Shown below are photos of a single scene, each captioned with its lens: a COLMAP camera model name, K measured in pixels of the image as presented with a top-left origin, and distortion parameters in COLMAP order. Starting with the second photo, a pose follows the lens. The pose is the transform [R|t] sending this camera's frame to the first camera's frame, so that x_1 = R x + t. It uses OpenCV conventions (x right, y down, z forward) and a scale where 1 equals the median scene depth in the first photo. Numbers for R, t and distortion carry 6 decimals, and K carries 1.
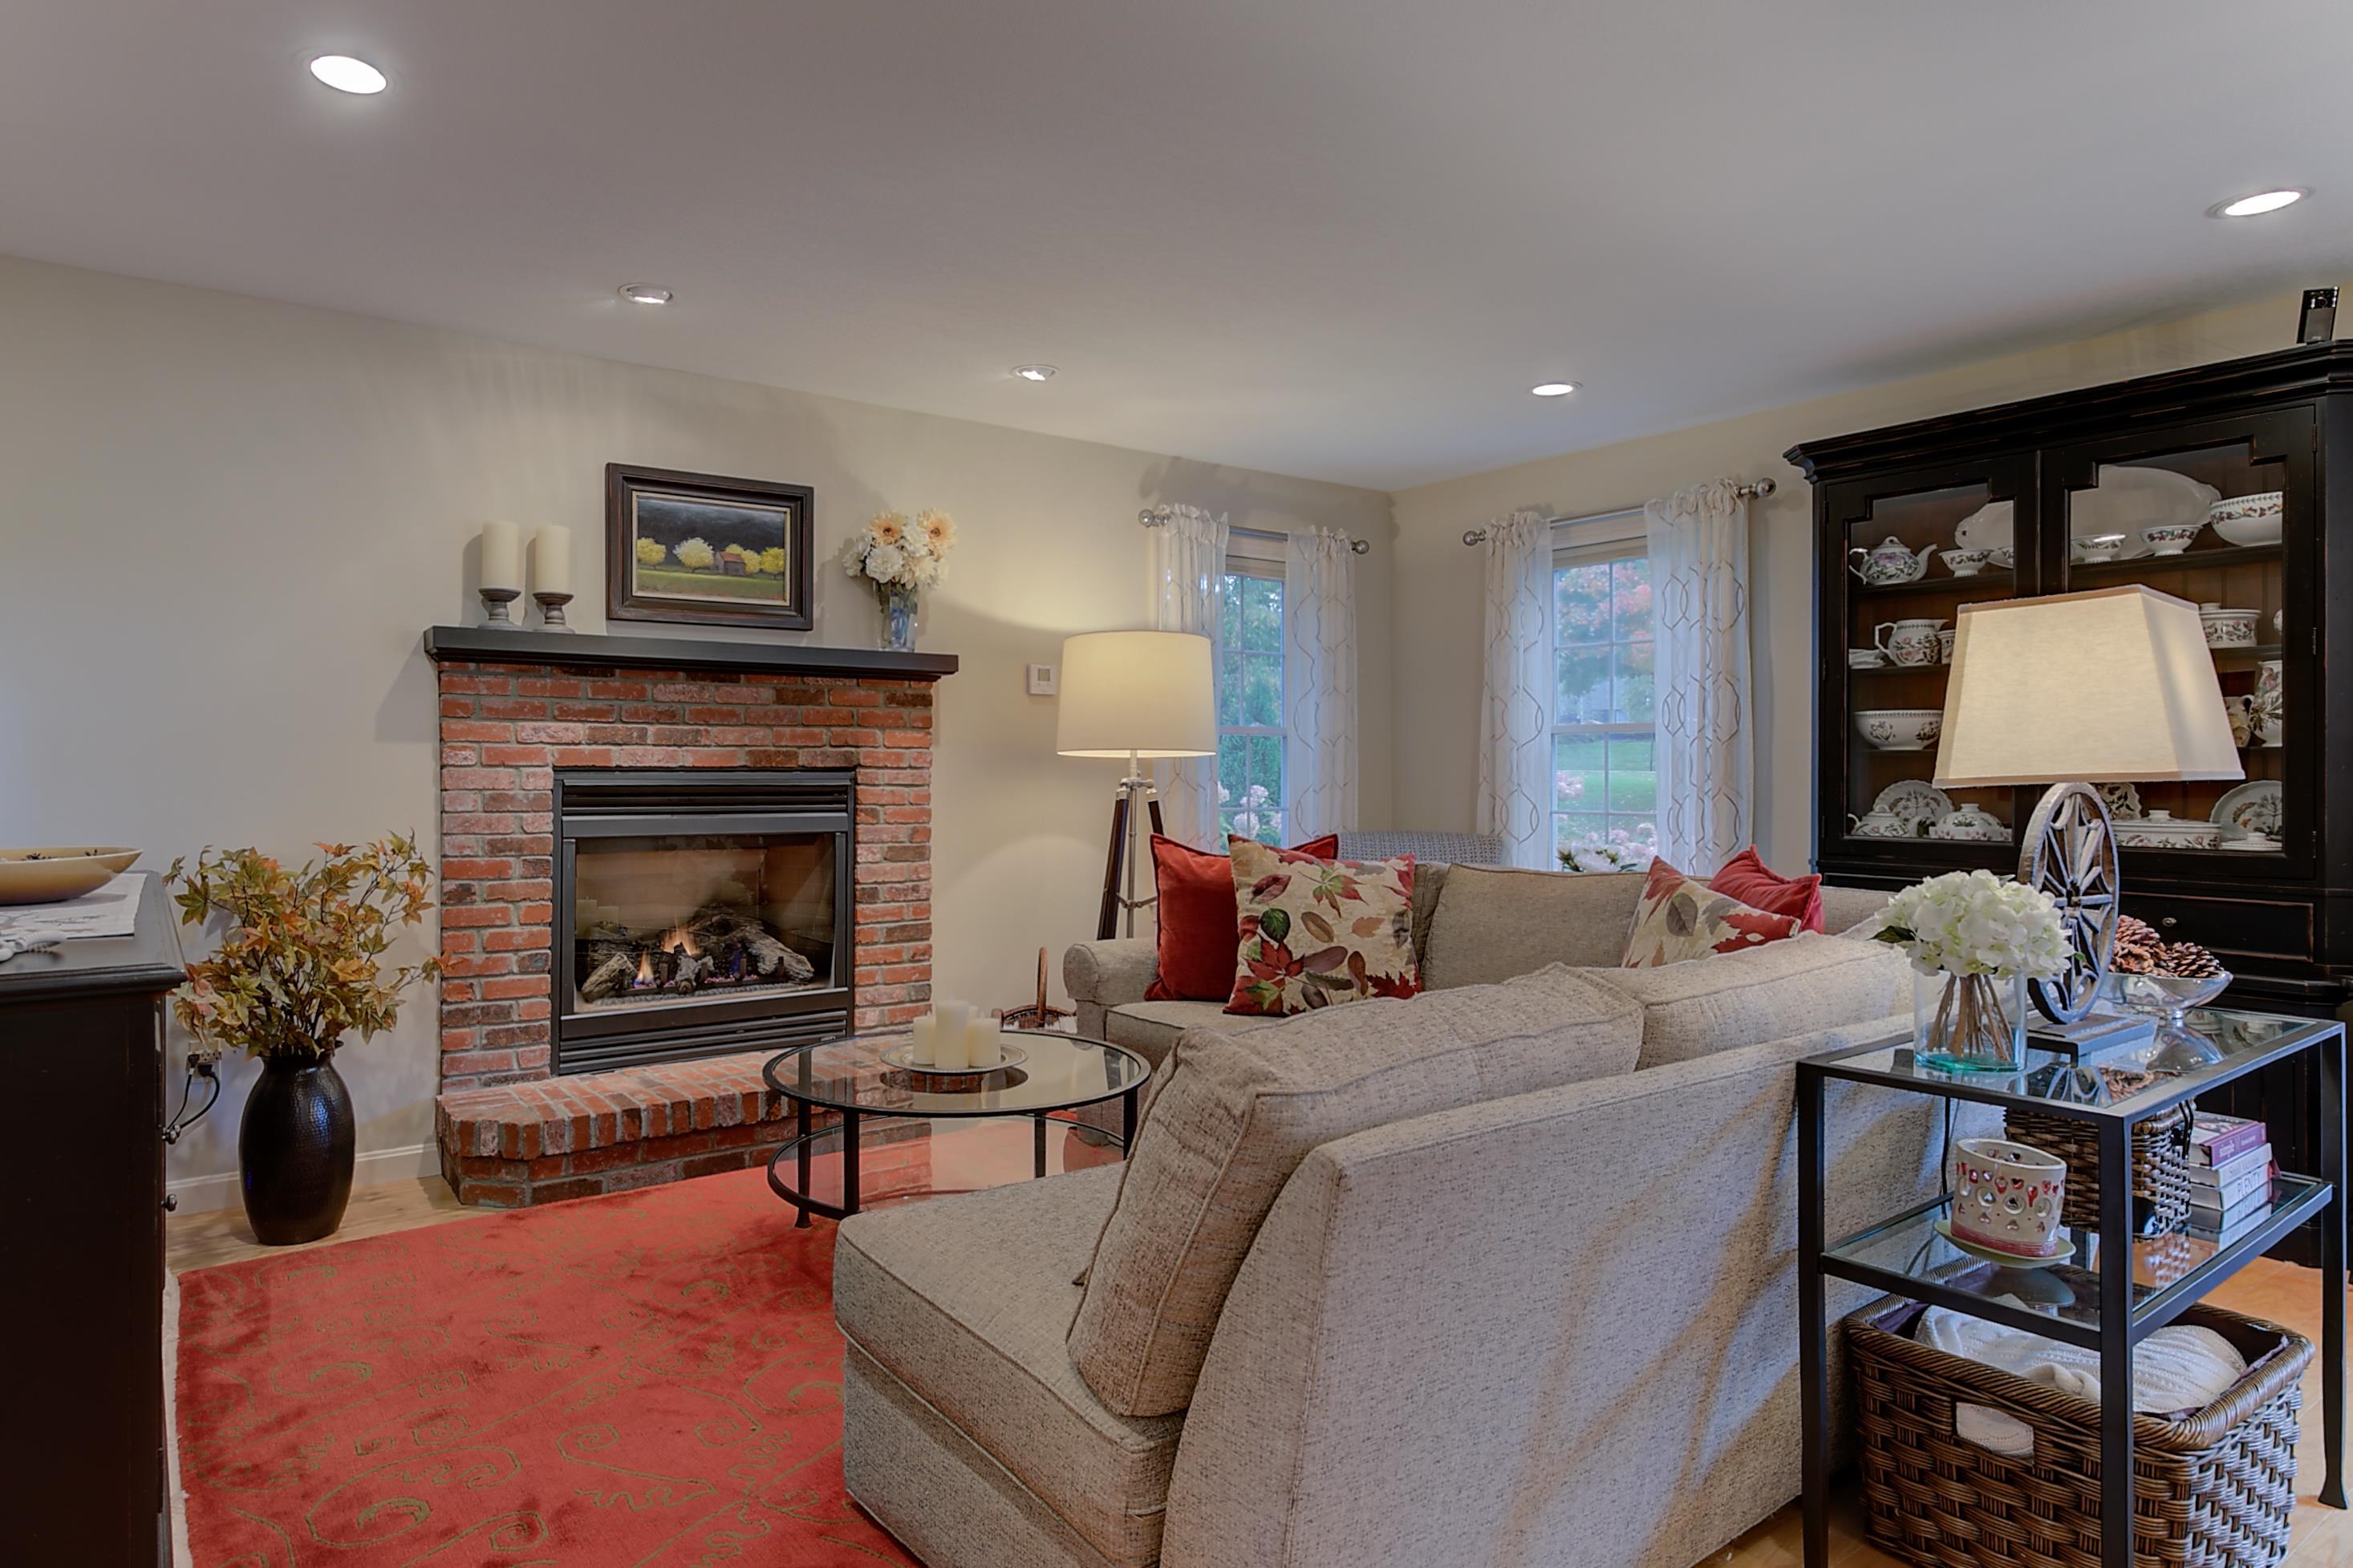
lens RADIAL K [[1346.2, 0, 1032.5], [0, 1346.2, 772.3], [0, 0, 1]] dist [-0.000691, 0.000963]
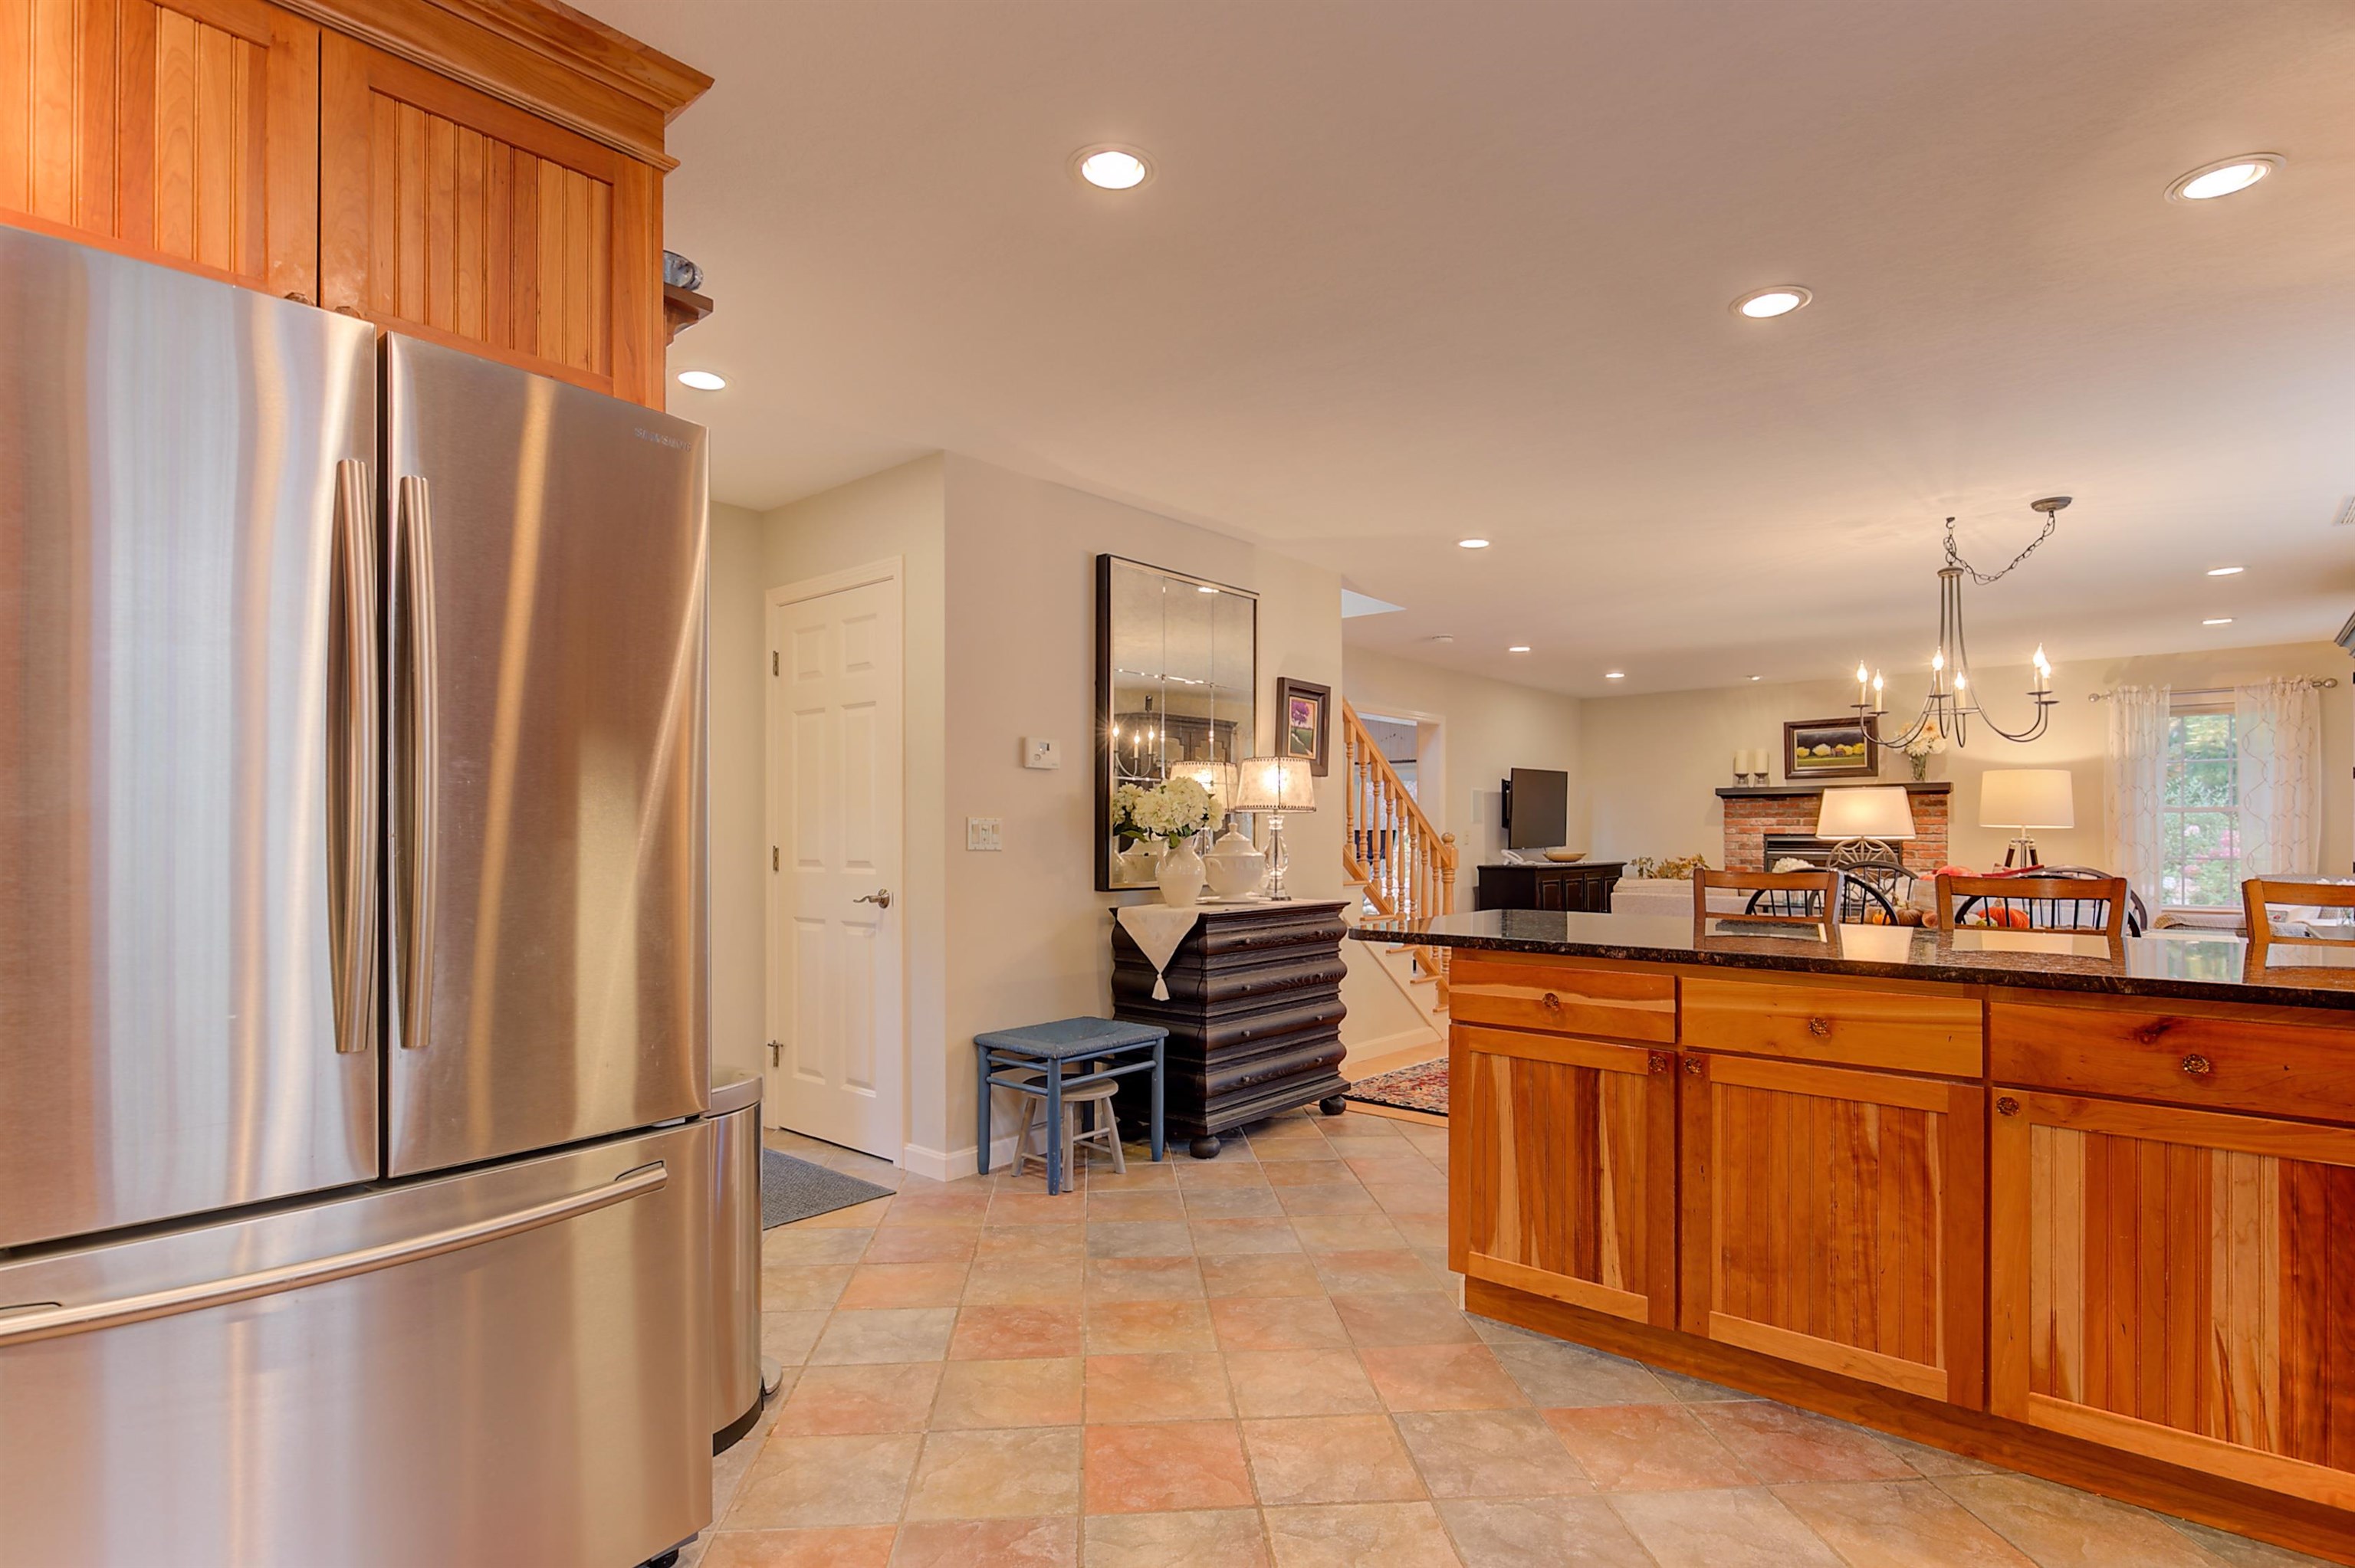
lens RADIAL K [[1170.2, 0, 1190.1], [0, 1170.2, 827.1], [0, 0, 1]] dist [-0.015333, 0.000674]
pose [[0.271802, -0.009000, -0.962311, 1.598697], [0.000388, 0.999957, -0.009242, 0.004023], [0.962353, 0.002139, 0.271794, -0.785866]]
